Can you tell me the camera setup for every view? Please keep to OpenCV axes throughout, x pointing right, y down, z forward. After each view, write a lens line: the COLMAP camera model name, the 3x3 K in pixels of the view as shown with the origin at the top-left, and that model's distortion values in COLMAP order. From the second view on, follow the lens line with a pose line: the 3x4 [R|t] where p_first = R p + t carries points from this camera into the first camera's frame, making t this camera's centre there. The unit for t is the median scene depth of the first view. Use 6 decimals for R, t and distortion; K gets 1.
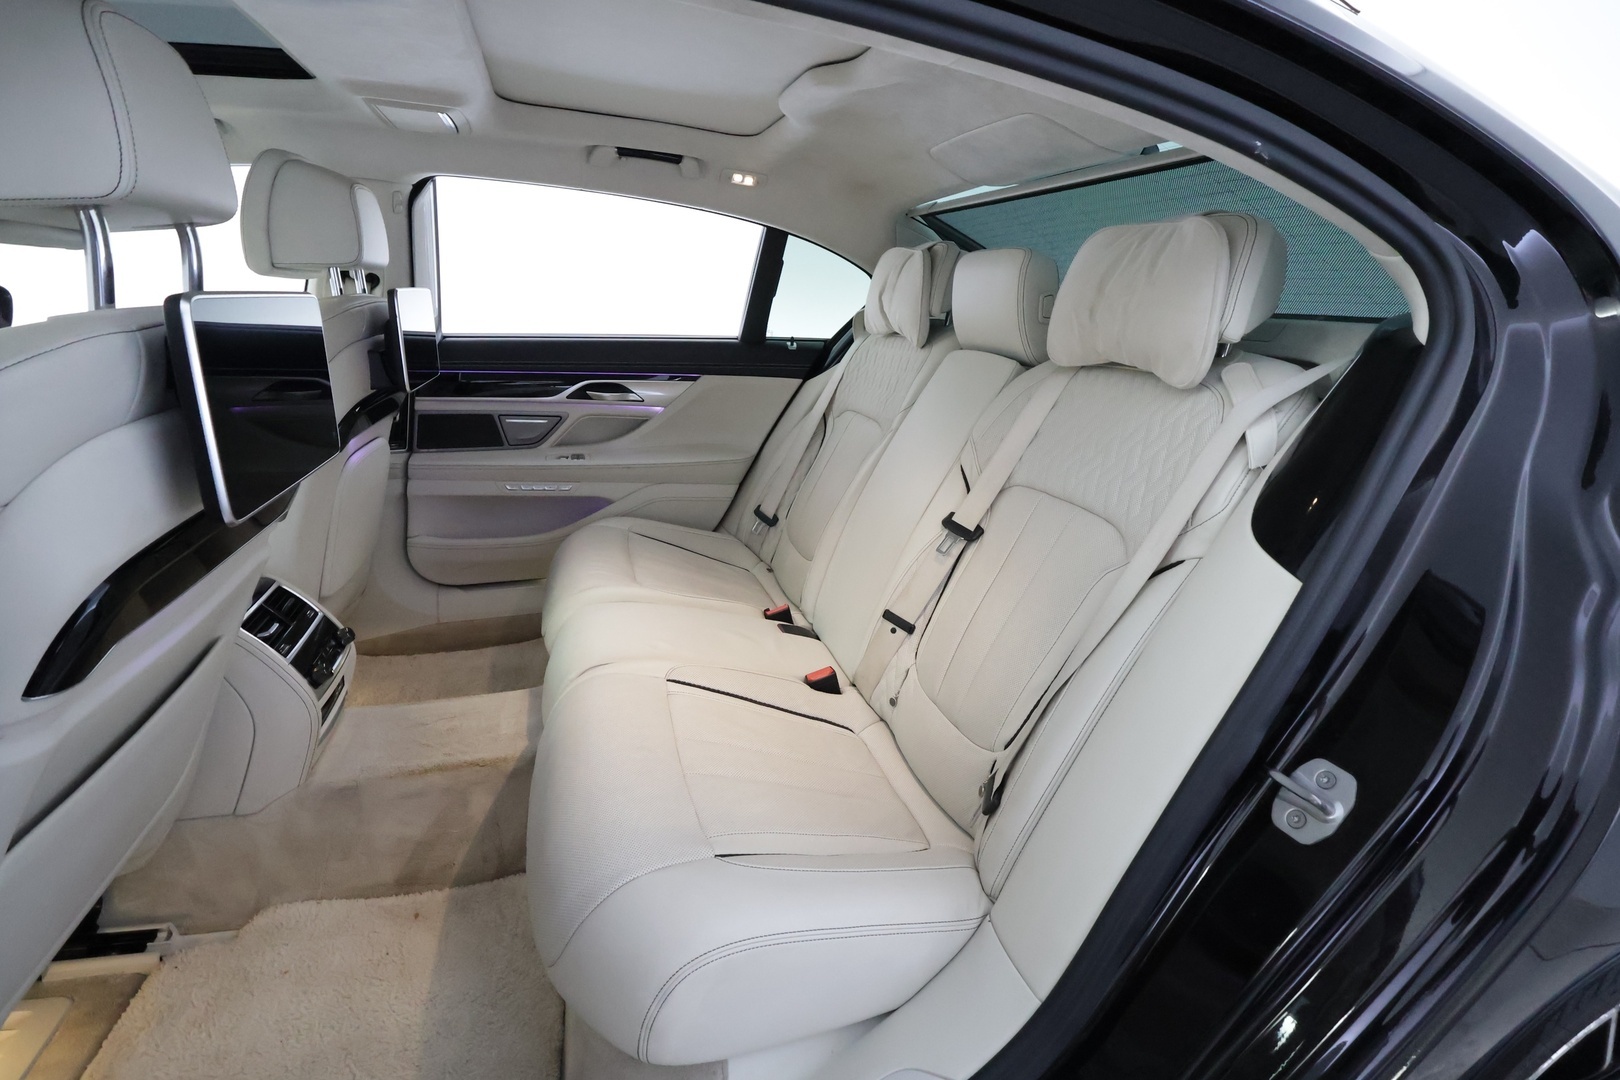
lens RADIAL K [[755.2, 0, 810.8], [0, 755.2, 546.9], [0, 0, 1]] dist [0.002784, 0.001159]
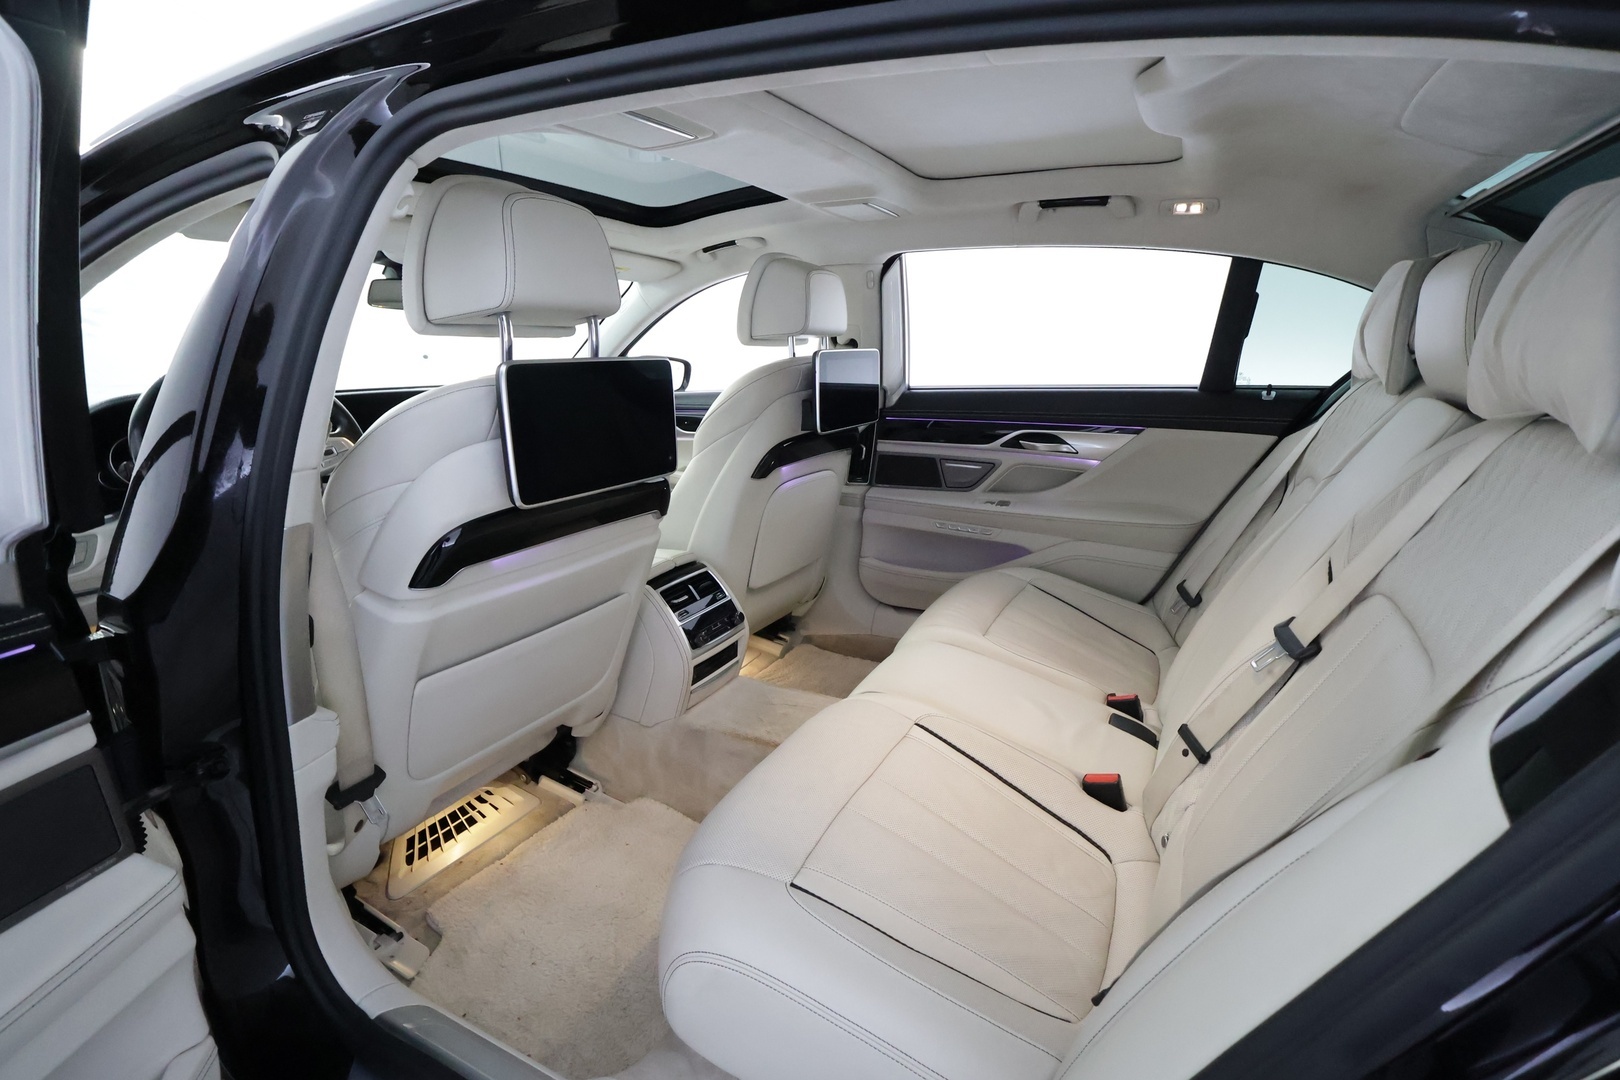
lens RADIAL K [[755.2, 0, 808.8], [0, 755.2, 548.3], [0, 0, 1]] dist [0.002784, 0.001159]
pose [[0.701571, 0.136341, -0.699435, 0.234636], [-0.182146, 0.983231, 0.008959, -0.021756], [0.688928, 0.121114, 0.714640, 0.099943]]
